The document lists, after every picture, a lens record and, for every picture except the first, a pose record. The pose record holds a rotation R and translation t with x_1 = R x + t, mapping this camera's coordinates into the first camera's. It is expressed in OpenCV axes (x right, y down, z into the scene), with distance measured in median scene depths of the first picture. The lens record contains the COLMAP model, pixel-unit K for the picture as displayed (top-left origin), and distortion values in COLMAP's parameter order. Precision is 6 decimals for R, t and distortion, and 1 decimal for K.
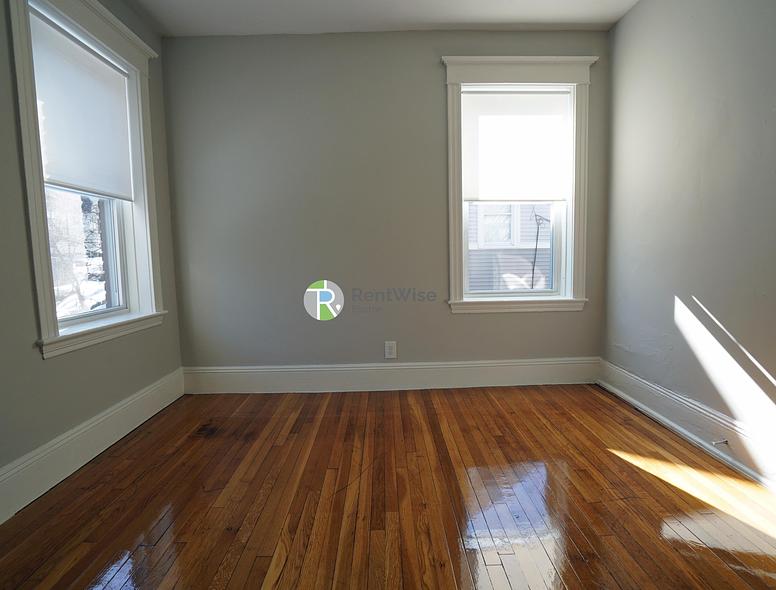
lens RADIAL K [[408.7, 0, 385.1], [0, 408.7, 297.8], [0, 0, 1]] dist [-0.059820, 0.022567]
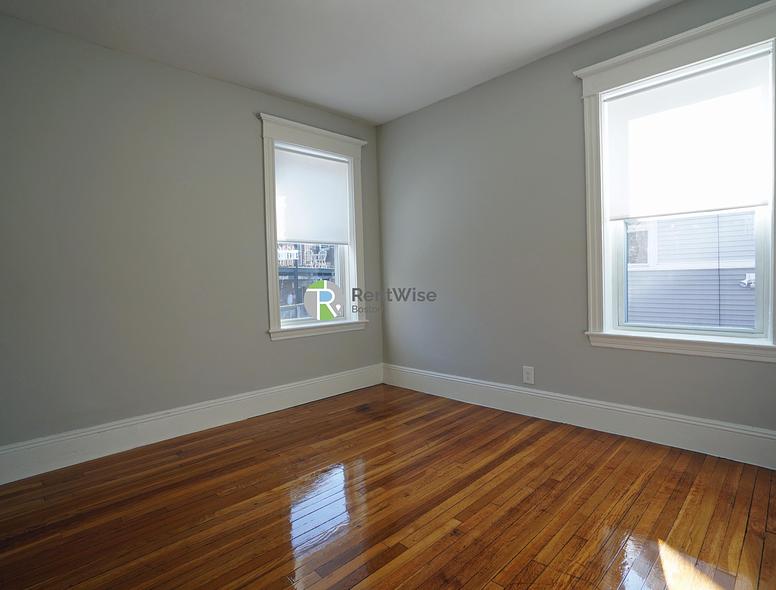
lens RADIAL K [[408.7, 0, 385.1], [0, 408.7, 297.8], [0, 0, 1]] dist [-0.059820, 0.022567]
pose [[0.688065, 0.032684, -0.724913, 0.556288], [-0.060208, 0.998112, -0.012145, -0.032754], [0.723147, 0.052003, 0.688734, 0.057643]]
